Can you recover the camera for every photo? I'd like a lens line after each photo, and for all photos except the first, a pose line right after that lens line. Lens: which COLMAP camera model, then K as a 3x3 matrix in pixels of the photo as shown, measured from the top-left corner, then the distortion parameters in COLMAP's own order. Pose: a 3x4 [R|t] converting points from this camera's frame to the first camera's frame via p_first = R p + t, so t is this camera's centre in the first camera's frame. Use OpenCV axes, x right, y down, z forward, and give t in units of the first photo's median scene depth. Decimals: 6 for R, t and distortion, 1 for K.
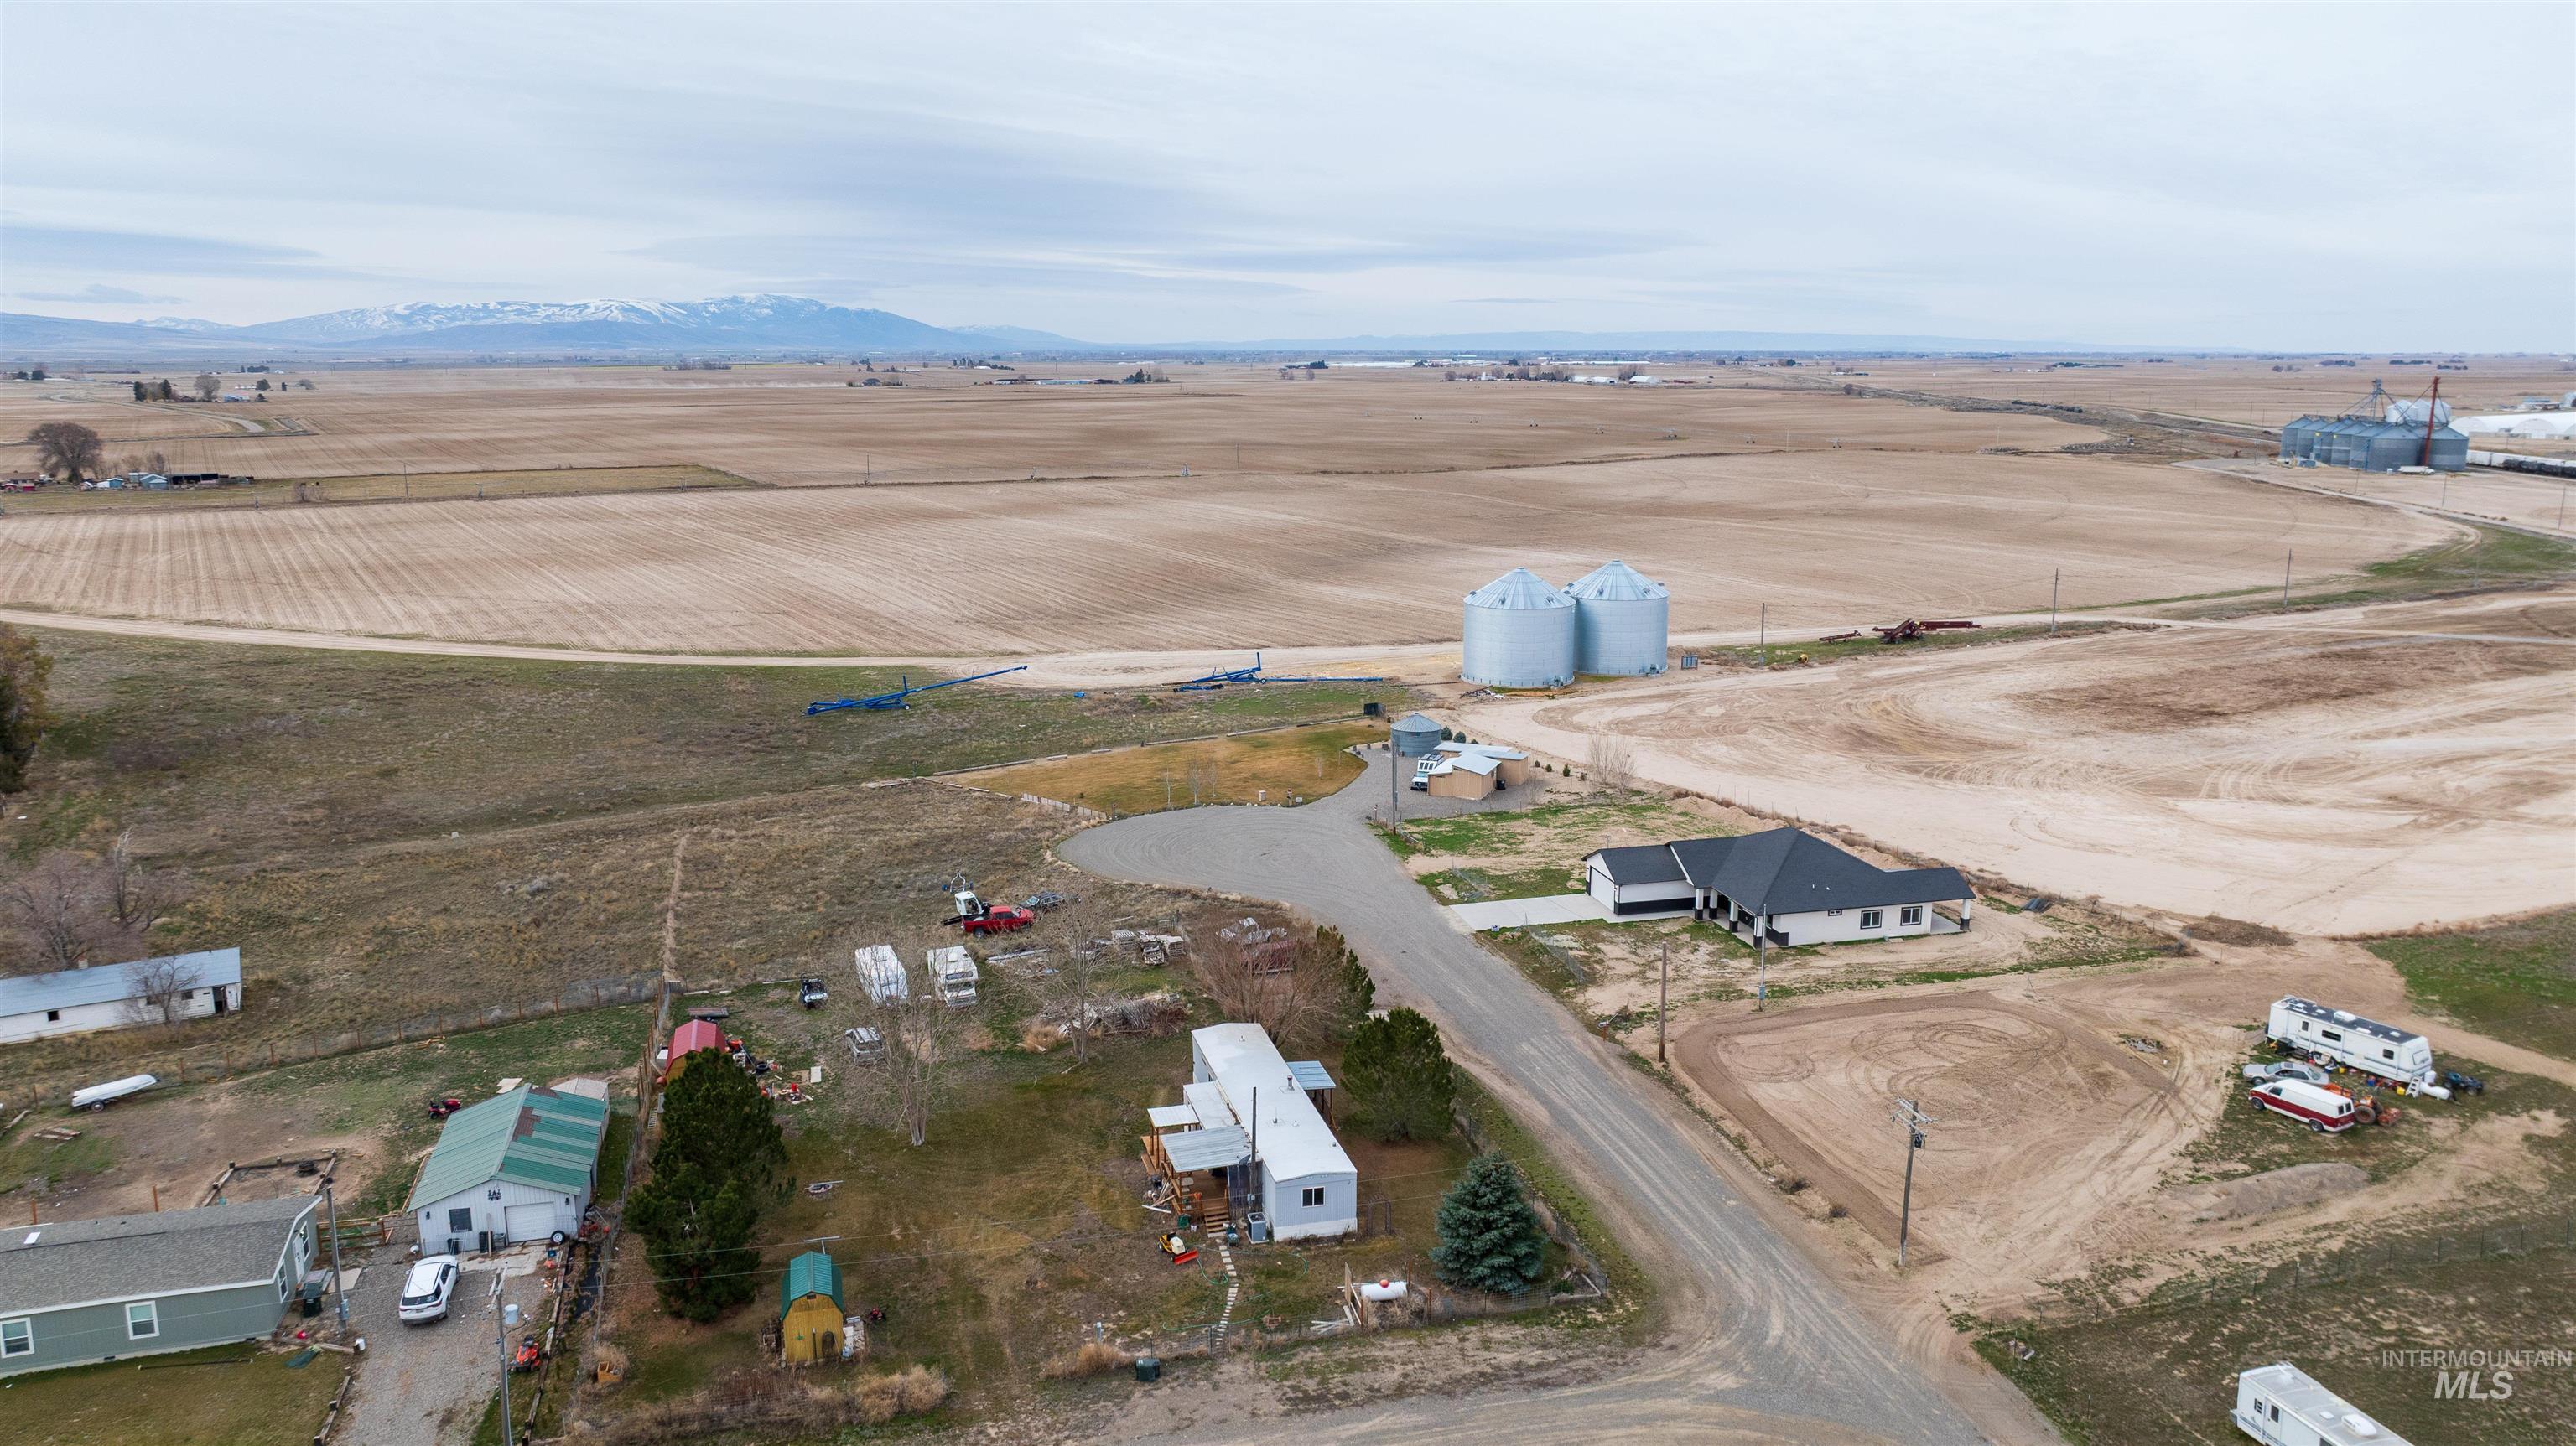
lens RADIAL K [[1819.1, 0, 1281.2], [0, 1819.1, 720.4], [0, 0, 1]] dist [-0.024018, 0.011561]
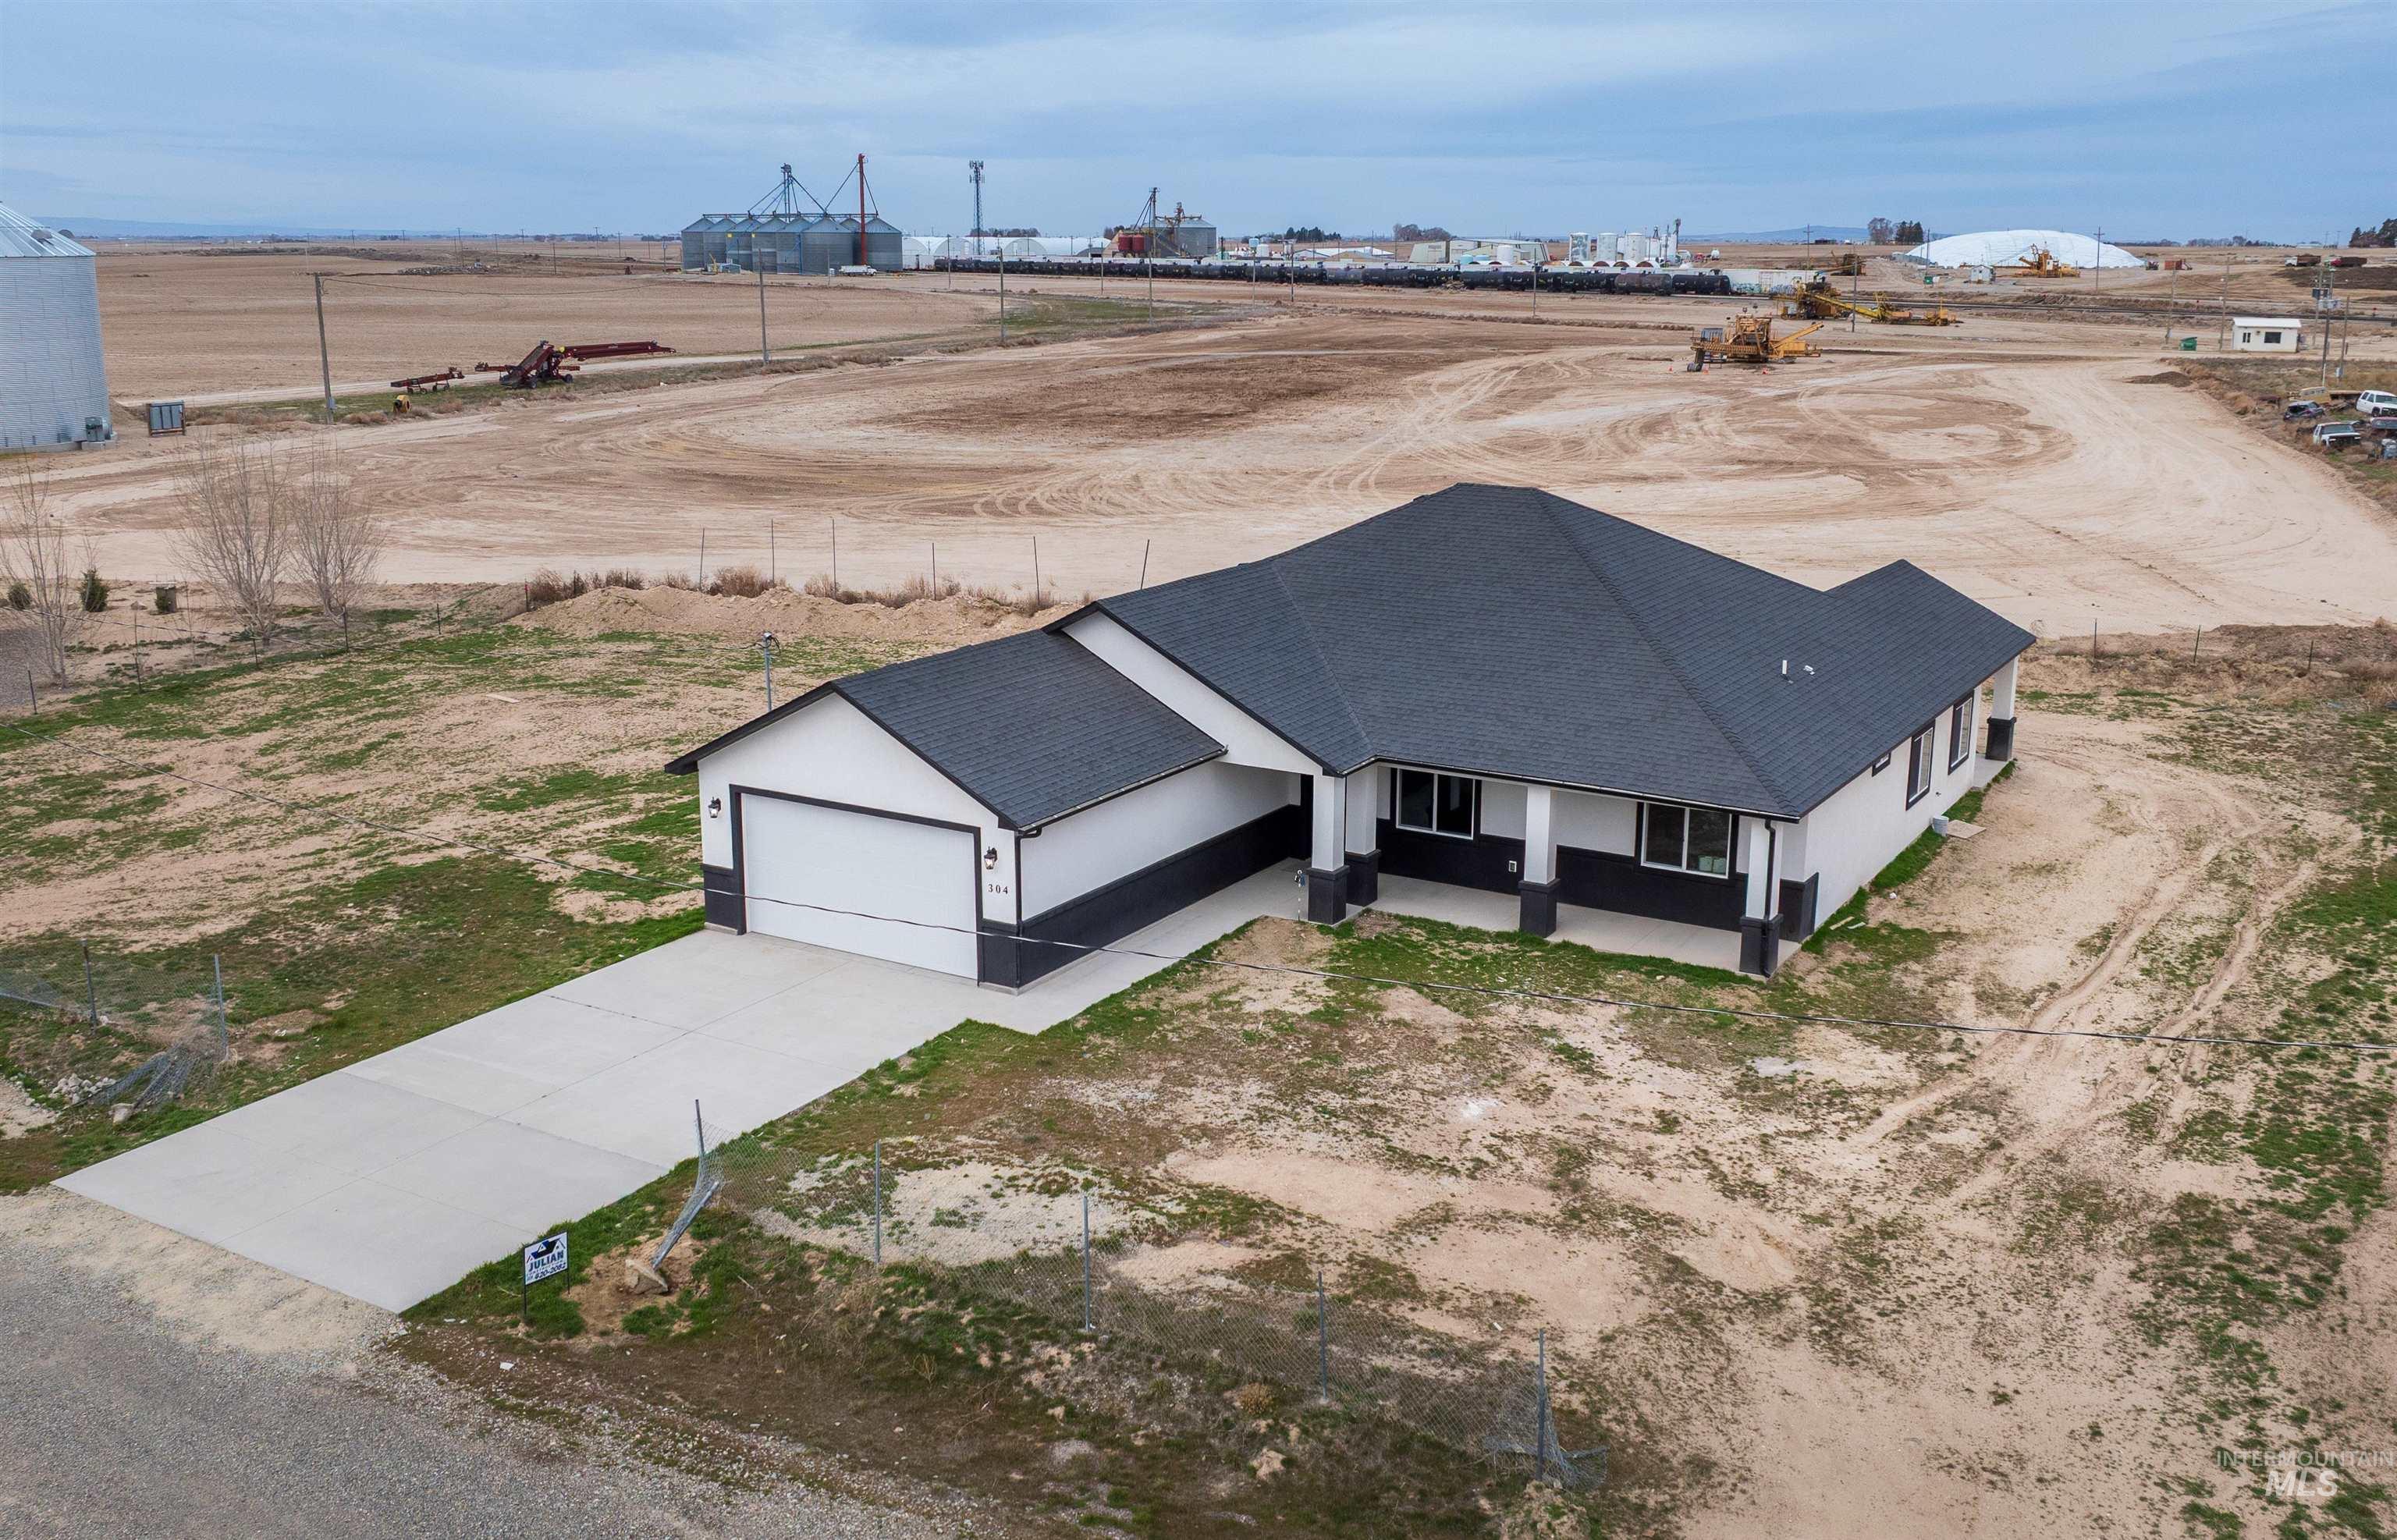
lens RADIAL K [[2220.7, 0, 1212.6], [0, 2220.7, 765.5], [0, 0, 1]] dist [-0.025640, 0.000000]
pose [[0.697137, -0.161067, 0.698611, 0.035576], [0.139105, 0.986307, 0.088585, 0.064631], [-0.703313, 0.035425, 0.709997, 0.805412]]
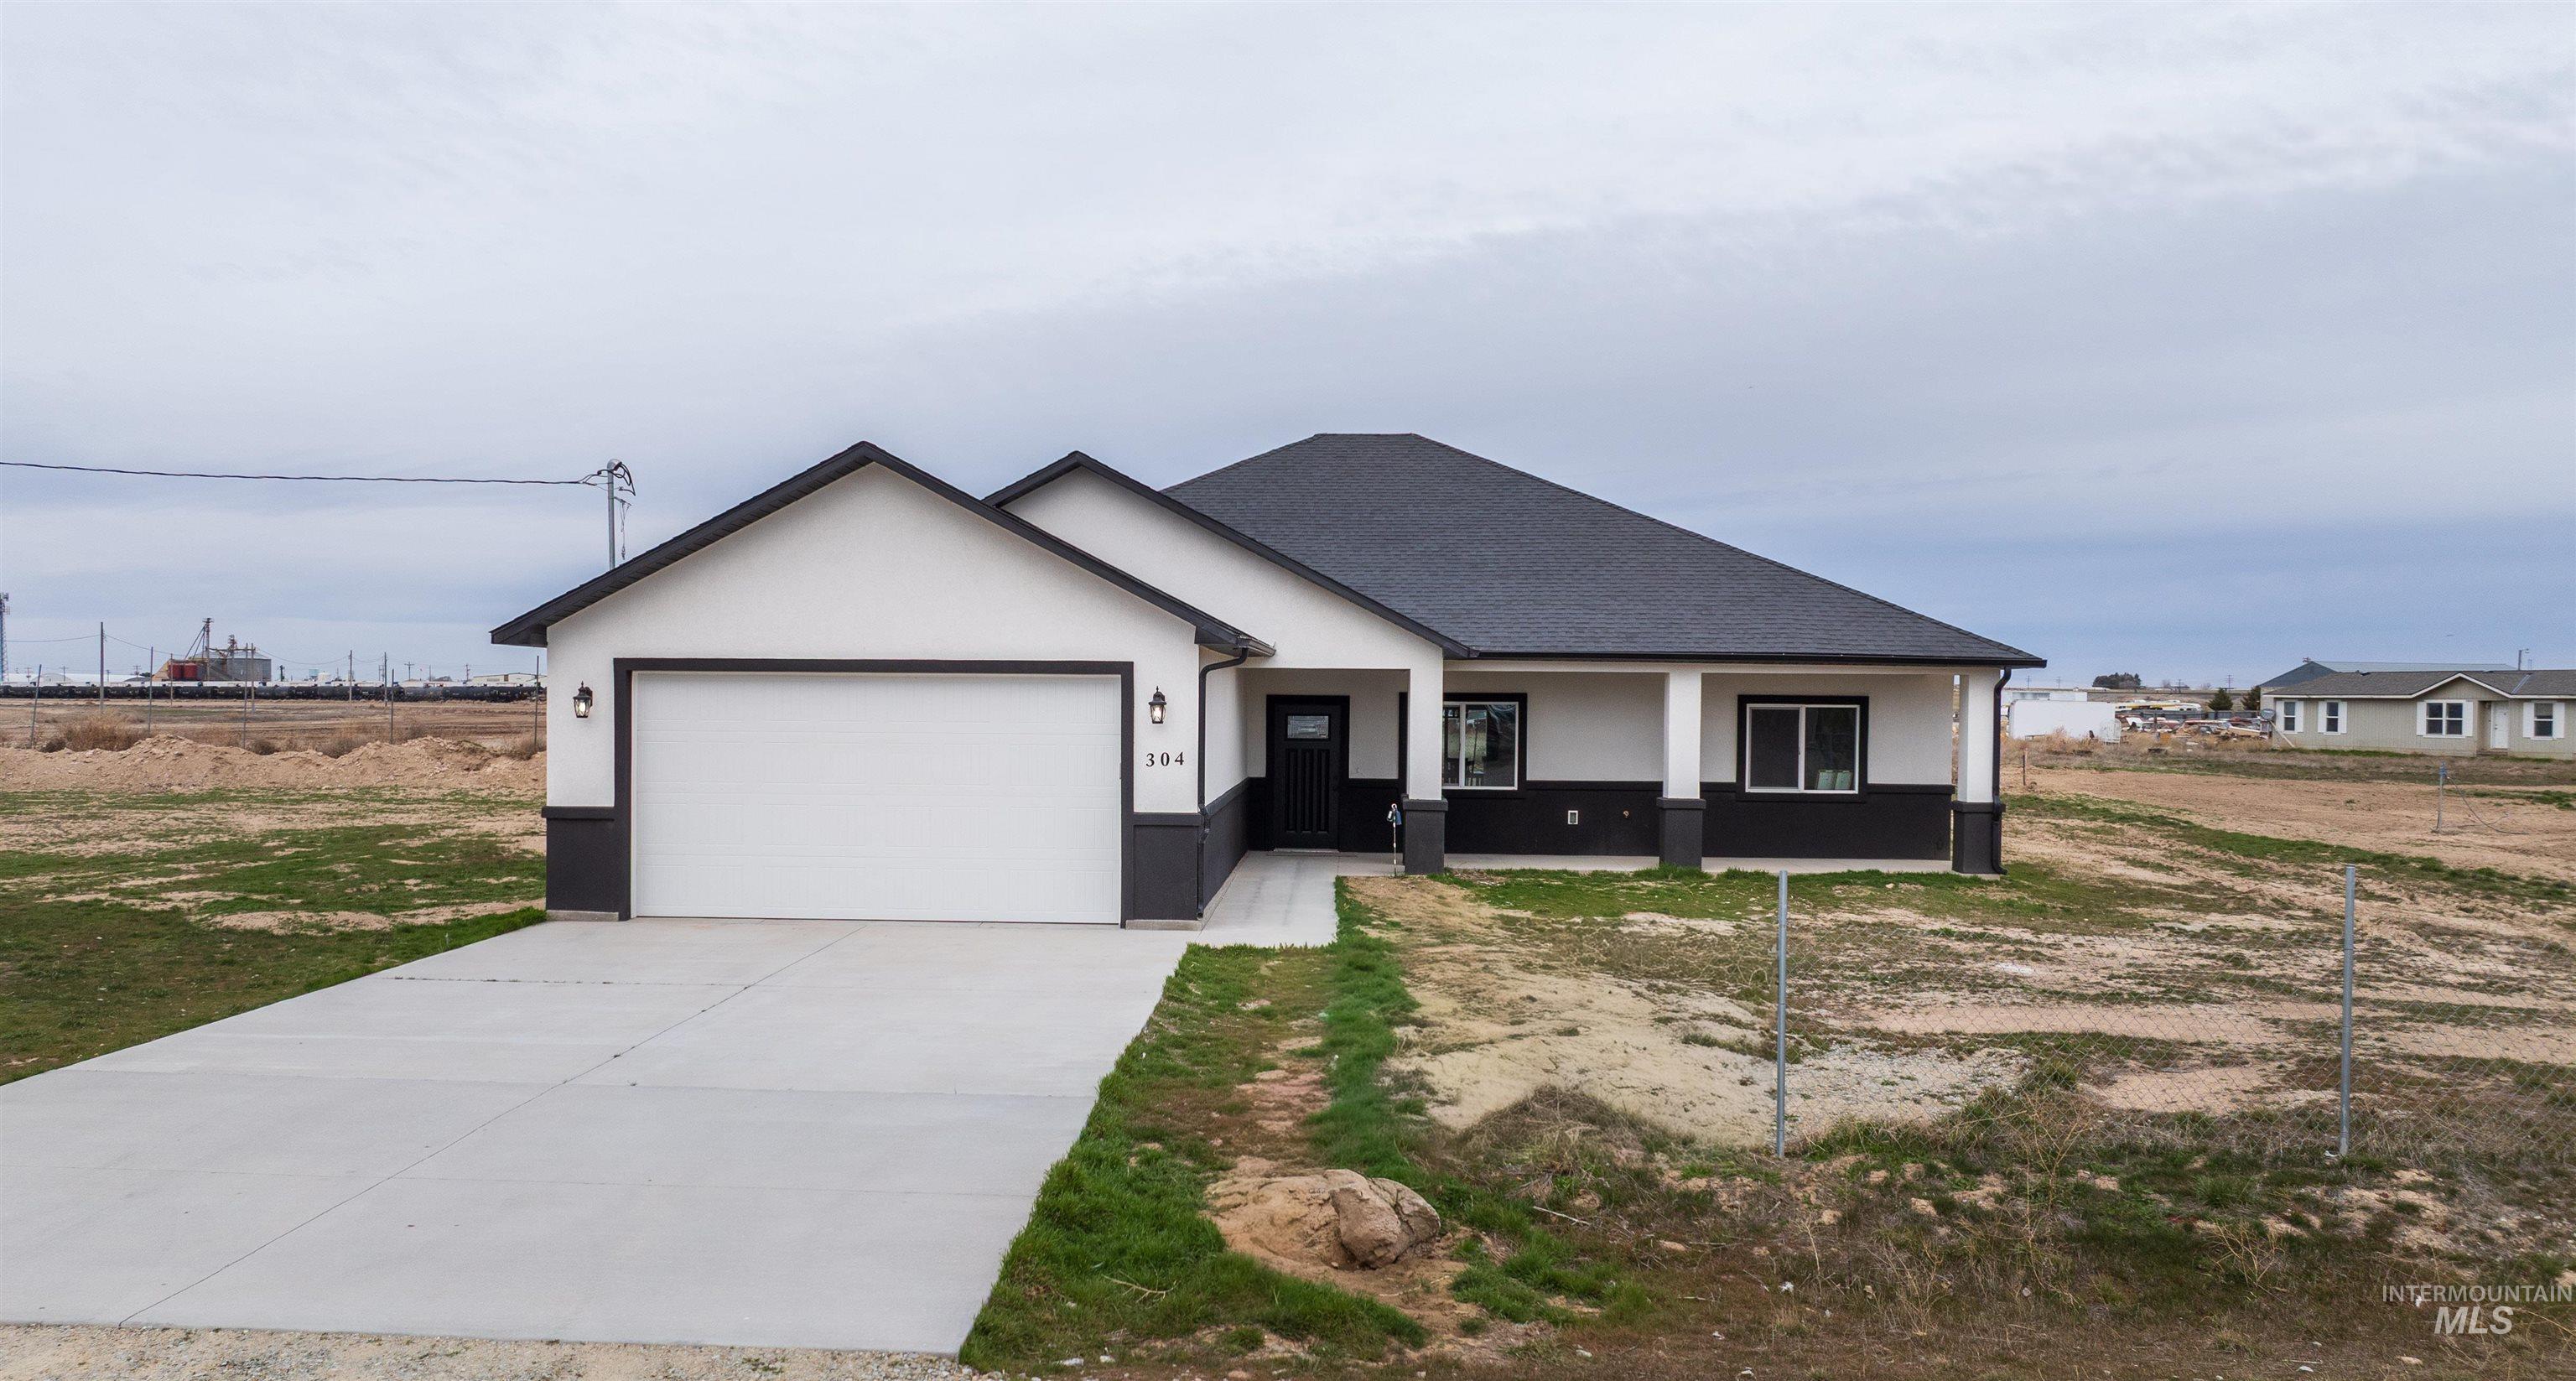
lens RADIAL K [[1985.7, 0, 1275.3], [0, 1985.7, 697.8], [0, 0, 1]] dist [-0.021888, -0.000329]
pose [[0.297224, -0.006939, 0.954783, 0.057803], [0.183867, 0.981673, -0.050103, 0.099469], [-0.936937, 0.190445, 0.293053, 0.943319]]
